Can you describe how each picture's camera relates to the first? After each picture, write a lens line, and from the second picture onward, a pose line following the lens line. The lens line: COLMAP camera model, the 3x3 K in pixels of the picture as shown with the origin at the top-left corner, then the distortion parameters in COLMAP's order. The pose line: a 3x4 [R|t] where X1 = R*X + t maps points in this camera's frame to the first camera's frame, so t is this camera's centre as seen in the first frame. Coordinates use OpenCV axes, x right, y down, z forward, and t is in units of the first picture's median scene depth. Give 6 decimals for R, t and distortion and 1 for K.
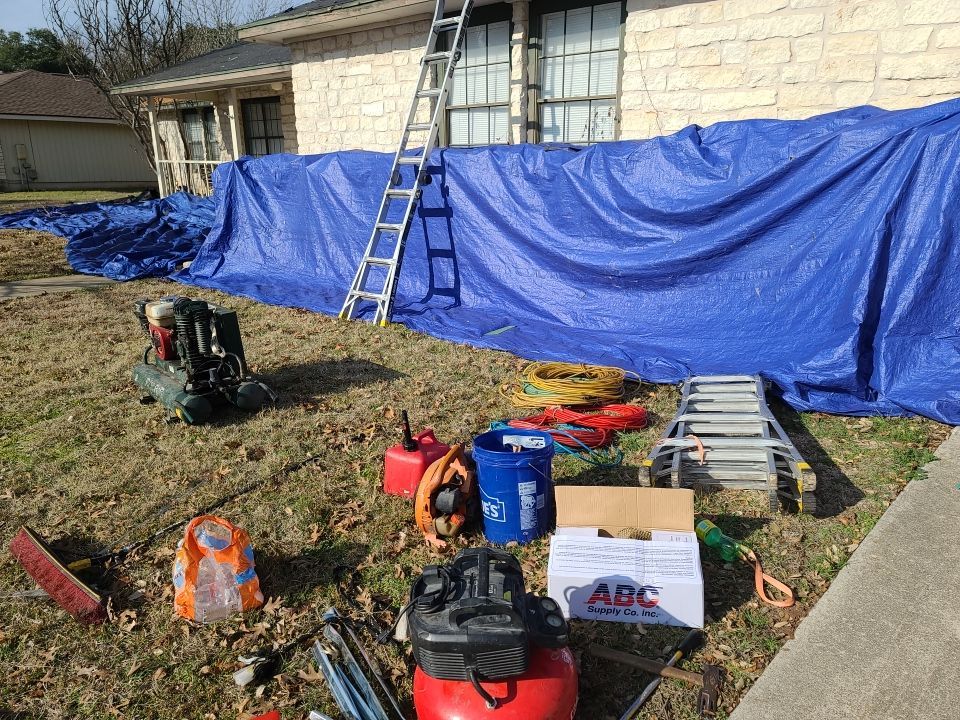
lens RADIAL K [[704.8, 0, 480.0], [0, 704.8, 360.0], [0, 0, 1]] dist [0.077178, -0.063239]
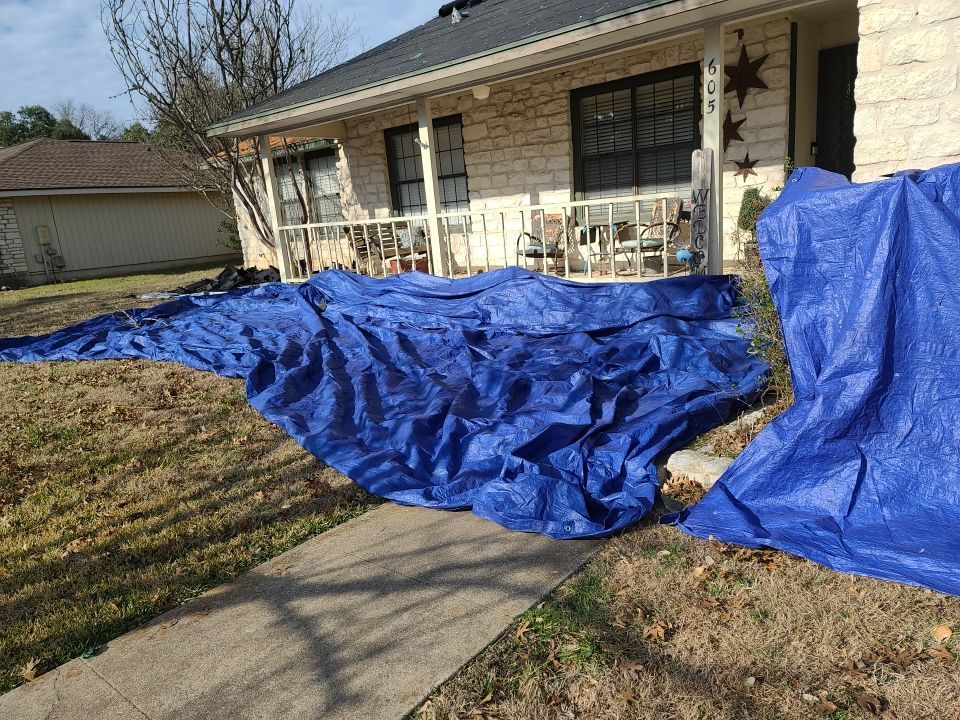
lens RADIAL K [[704.8, 0, 480.0], [0, 704.8, 360.0], [0, 0, 1]] dist [0.077178, -0.063239]
pose [[0.995708, -0.092207, 0.007982, -0.187371], [0.092513, 0.994065, -0.057238, -0.065559], [-0.002657, 0.057731, 0.998329, 0.226087]]
